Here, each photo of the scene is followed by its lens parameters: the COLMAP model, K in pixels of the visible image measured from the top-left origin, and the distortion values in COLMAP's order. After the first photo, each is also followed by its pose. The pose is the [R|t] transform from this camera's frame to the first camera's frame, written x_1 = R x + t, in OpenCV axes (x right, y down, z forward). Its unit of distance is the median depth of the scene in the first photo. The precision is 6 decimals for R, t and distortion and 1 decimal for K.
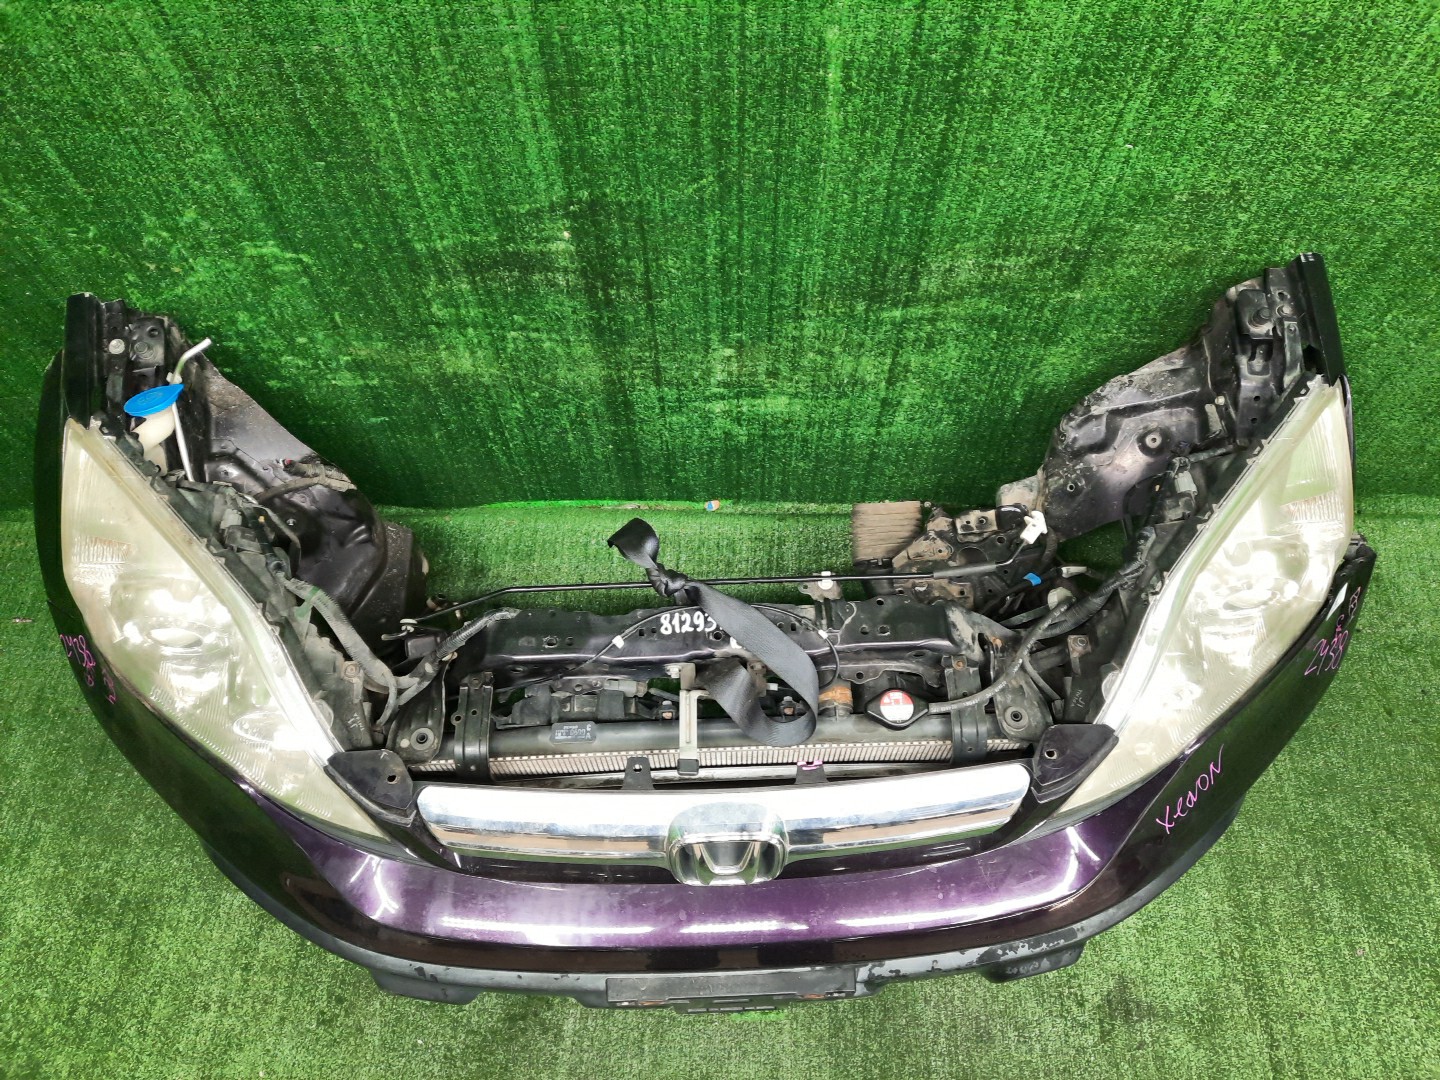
lens RADIAL K [[1037.9, 0, 720.0], [0, 1037.9, 540.0], [0, 0, 1]] dist [0.058820, -0.065356]
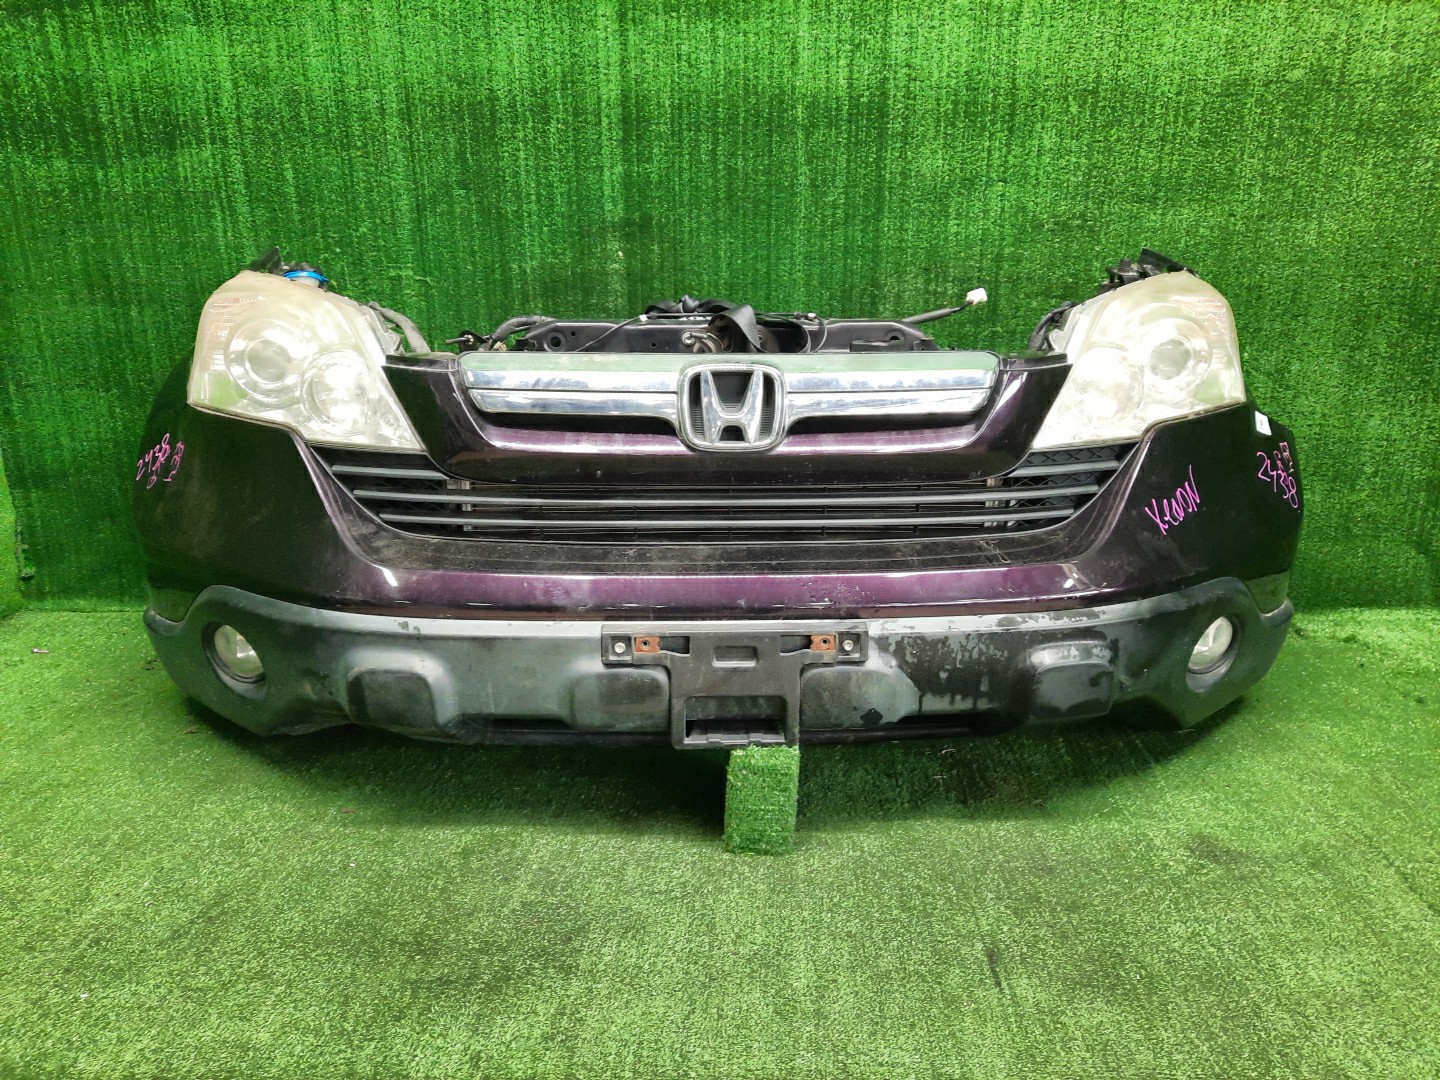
lens RADIAL K [[1037.9, 0, 720.0], [0, 1037.9, 540.0], [0, 0, 1]] dist [0.058820, -0.065356]
pose [[0.999842, 0.010604, -0.014282, 0.011195], [-0.017609, 0.703523, -0.710455, 1.012671], [0.002514, 0.710594, 0.703598, 0.291905]]
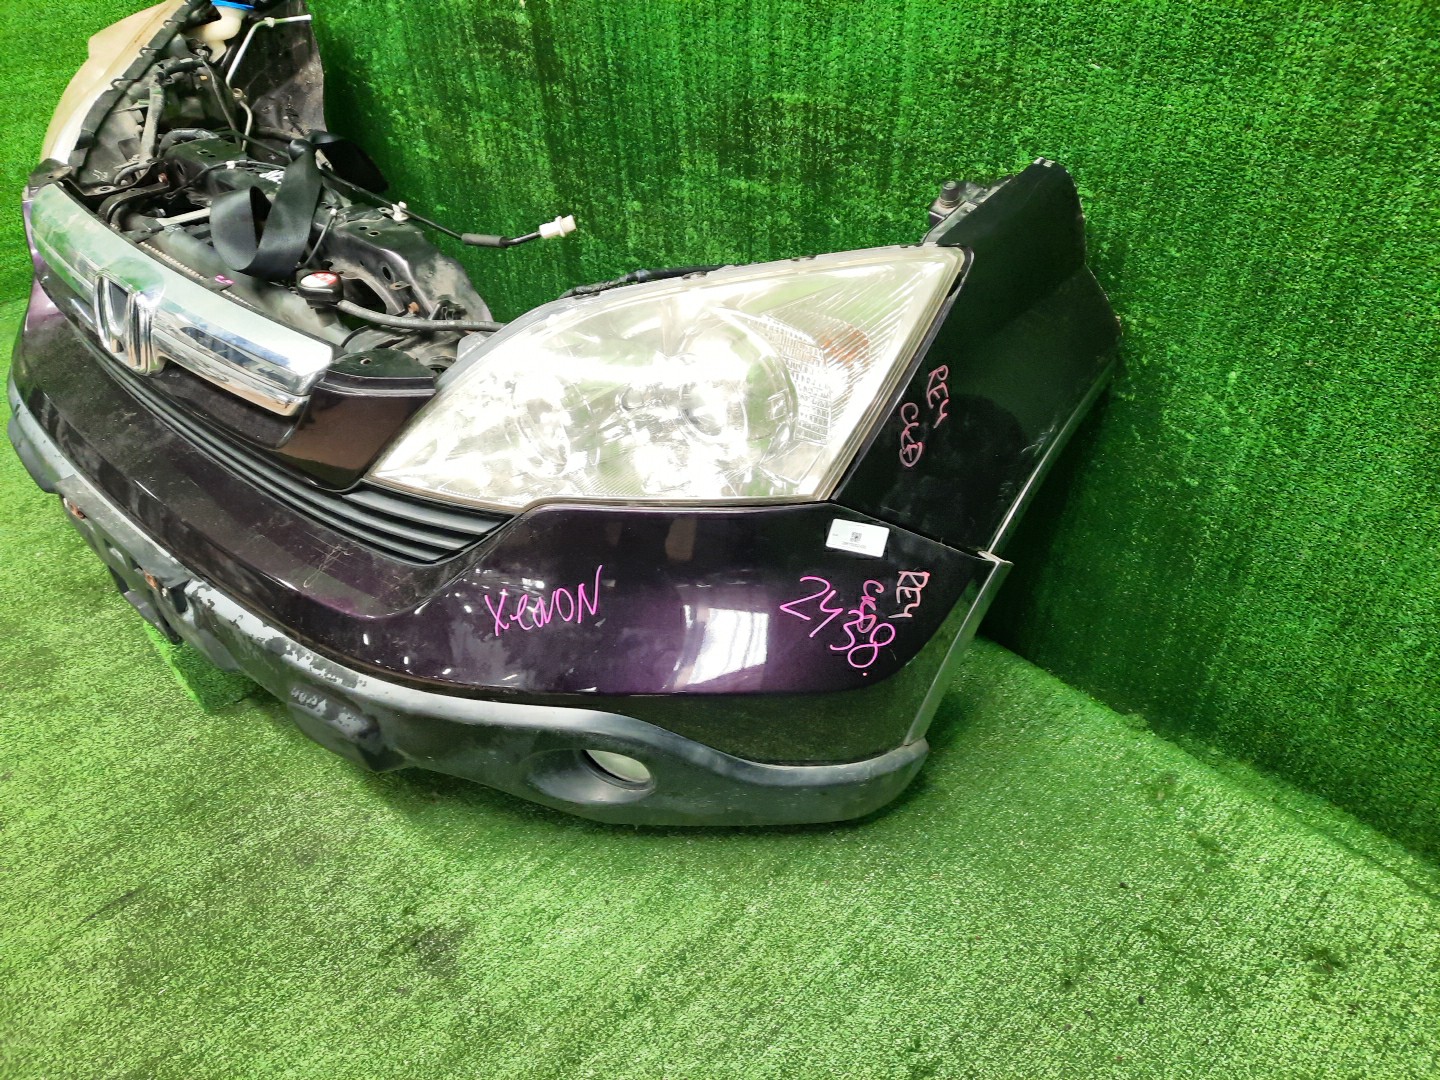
lens RADIAL K [[1037.9, 0, 720.0], [0, 1037.9, 540.0], [0, 0, 1]] dist [0.058820, -0.065356]
pose [[0.725040, 0.445918, -0.524856, 0.939671], [-0.601566, 0.781088, -0.167394, 0.254191], [0.335314, 0.437103, 0.834569, 0.360108]]
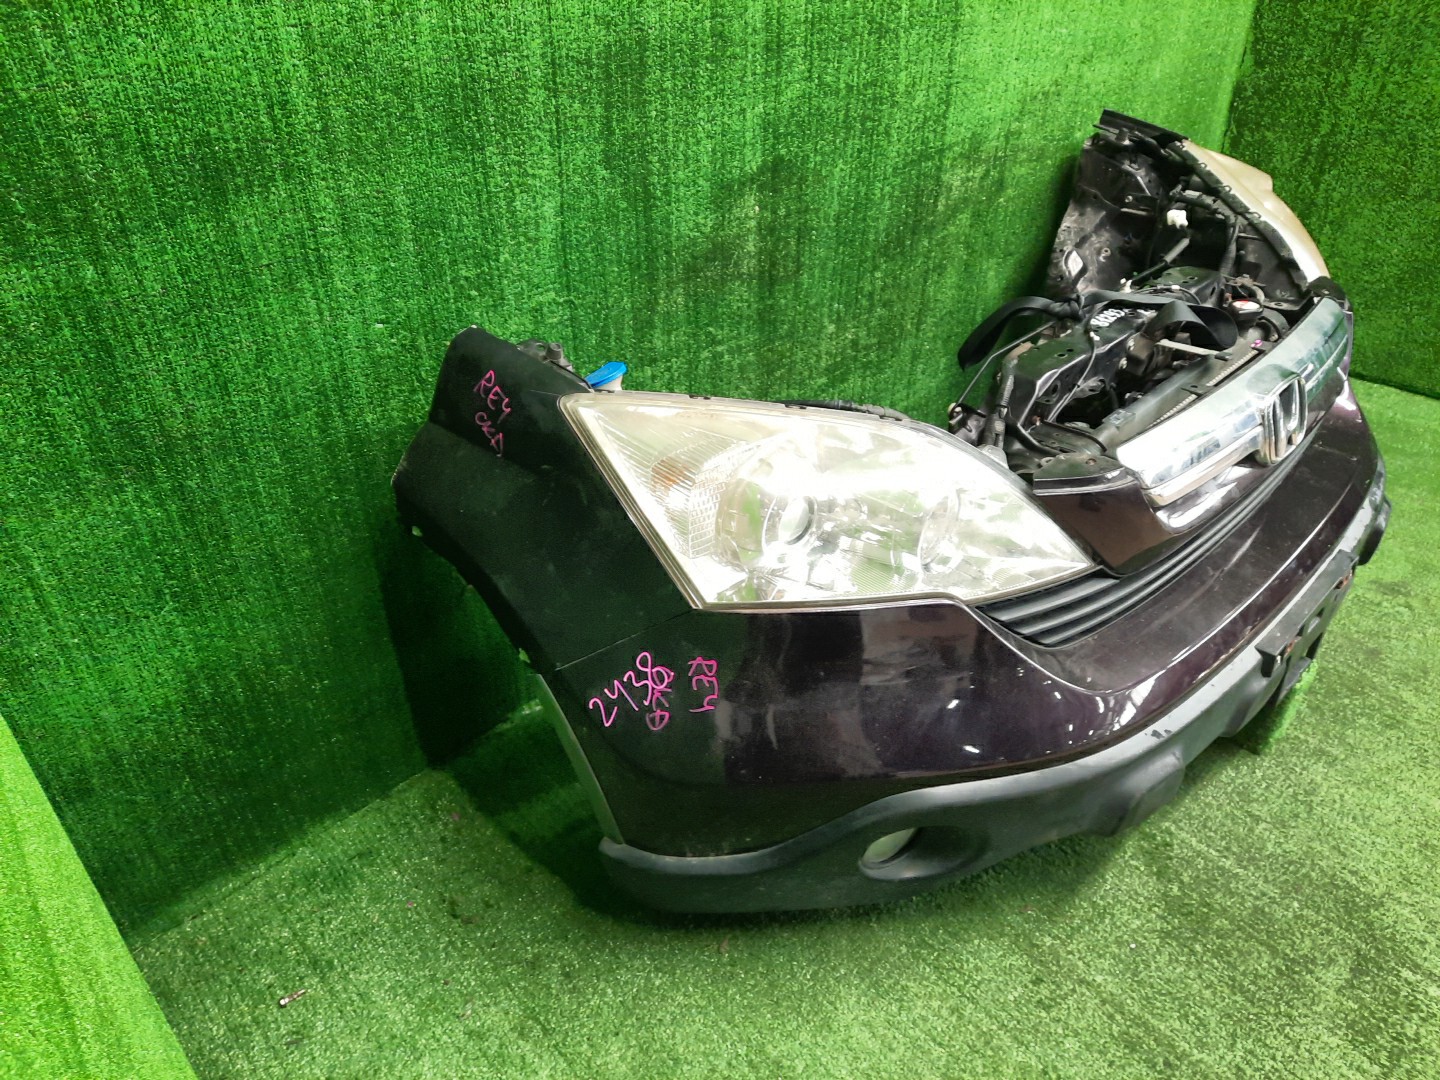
lens RADIAL K [[1037.9, 0, 720.0], [0, 1037.9, 540.0], [0, 0, 1]] dist [0.058820, -0.065356]
pose [[0.732290, -0.384966, 0.561741, -1.030453], [0.603347, 0.749281, -0.273039, 0.302871], [-0.315791, 0.538869, 0.780959, 0.292749]]
